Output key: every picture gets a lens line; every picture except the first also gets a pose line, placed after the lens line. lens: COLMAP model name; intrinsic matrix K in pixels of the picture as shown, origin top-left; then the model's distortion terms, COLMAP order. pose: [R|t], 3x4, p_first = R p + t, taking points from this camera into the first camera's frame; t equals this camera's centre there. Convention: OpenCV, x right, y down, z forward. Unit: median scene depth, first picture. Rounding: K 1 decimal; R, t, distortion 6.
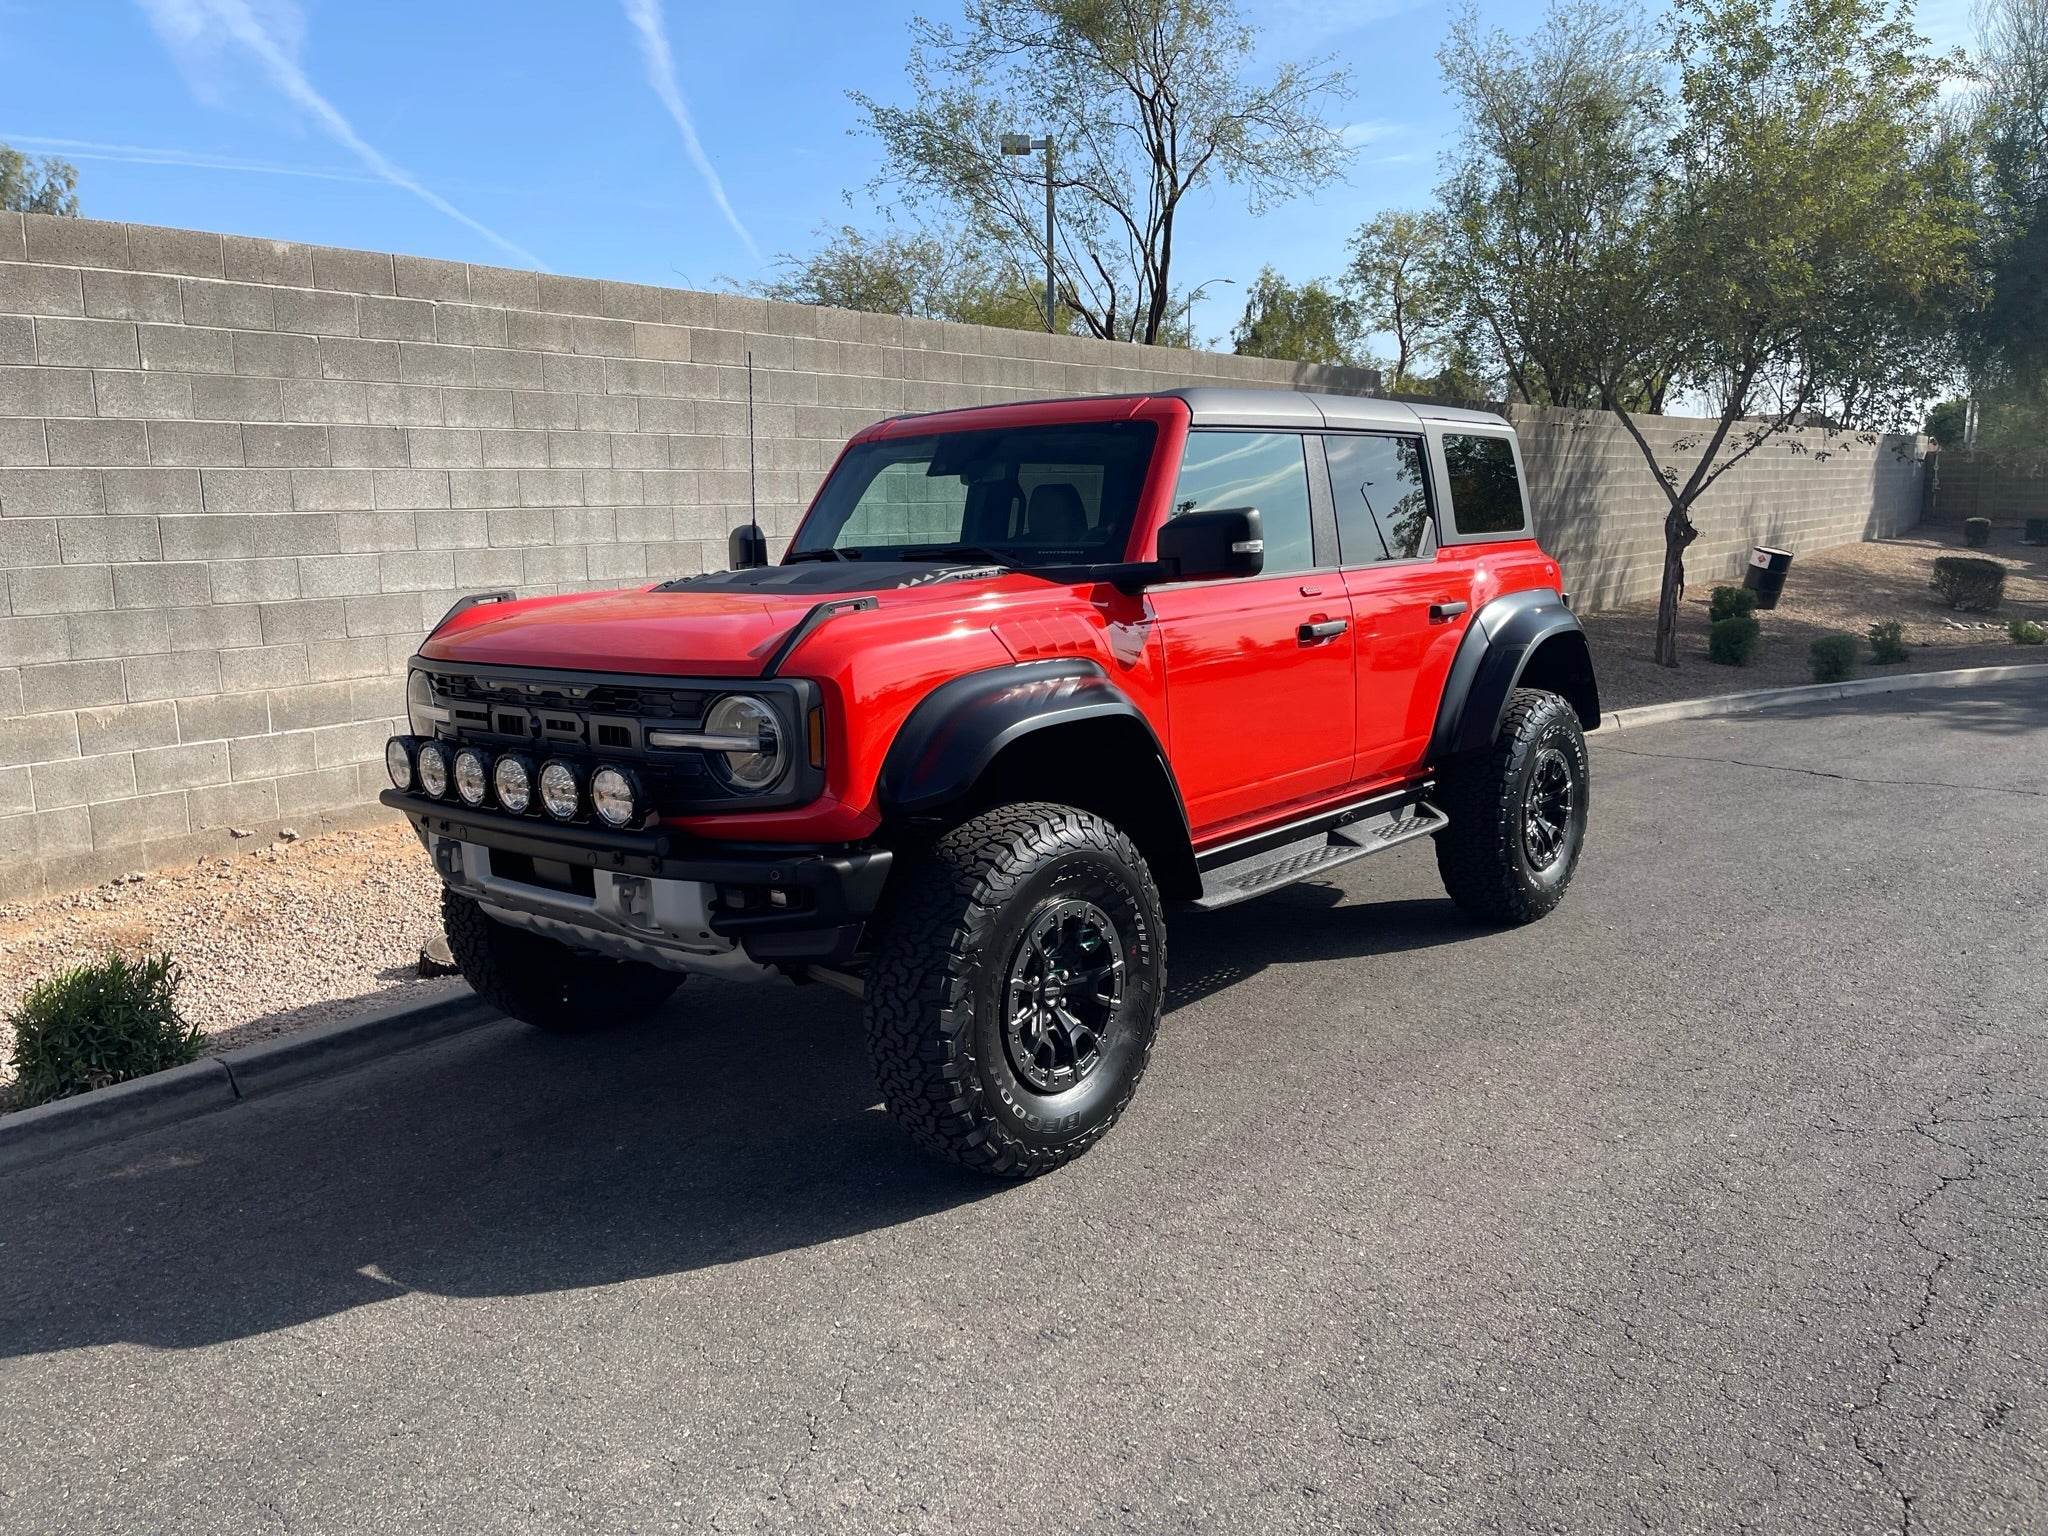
lens RADIAL K [[1550.1, 0, 1025.3], [0, 1550.1, 760.4], [0, 0, 1]] dist [0.069704, -0.083590]
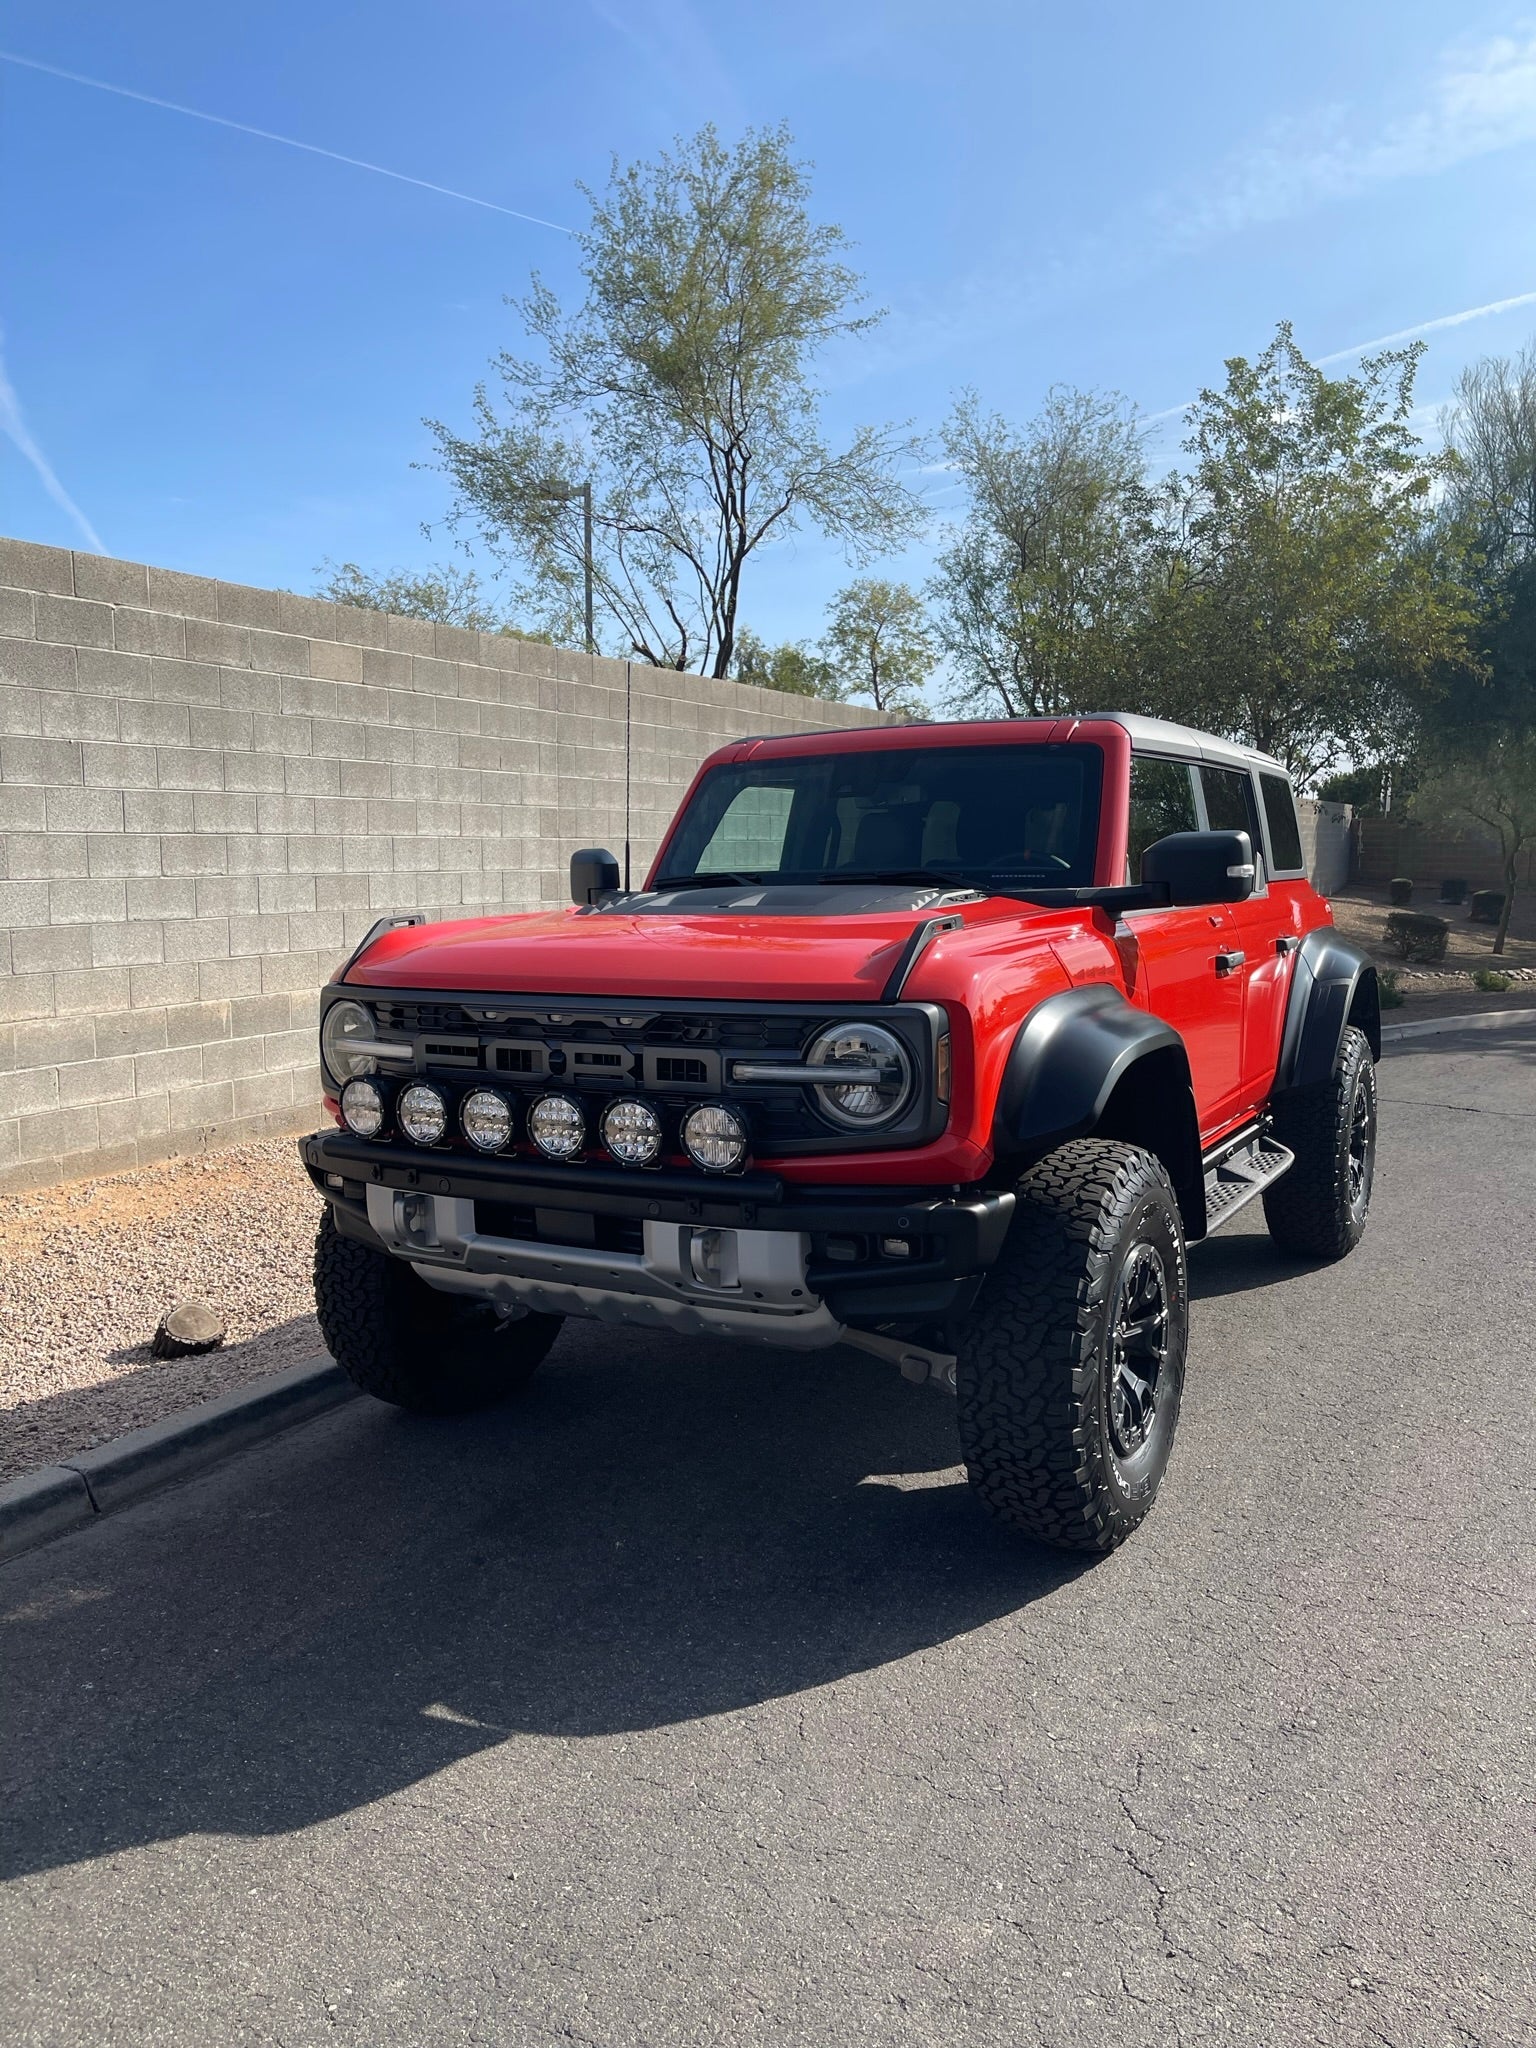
lens RADIAL K [[1550.1, 0, 752.3], [0, 1550.1, 1025.8], [0, 0, 1]] dist [0.069704, -0.083590]
pose [[0.983534, -0.003913, 0.180682, -0.253365], [0.013821, 0.998466, -0.053613, 0.004689], [-0.180195, 0.055227, 0.982079, 0.082761]]
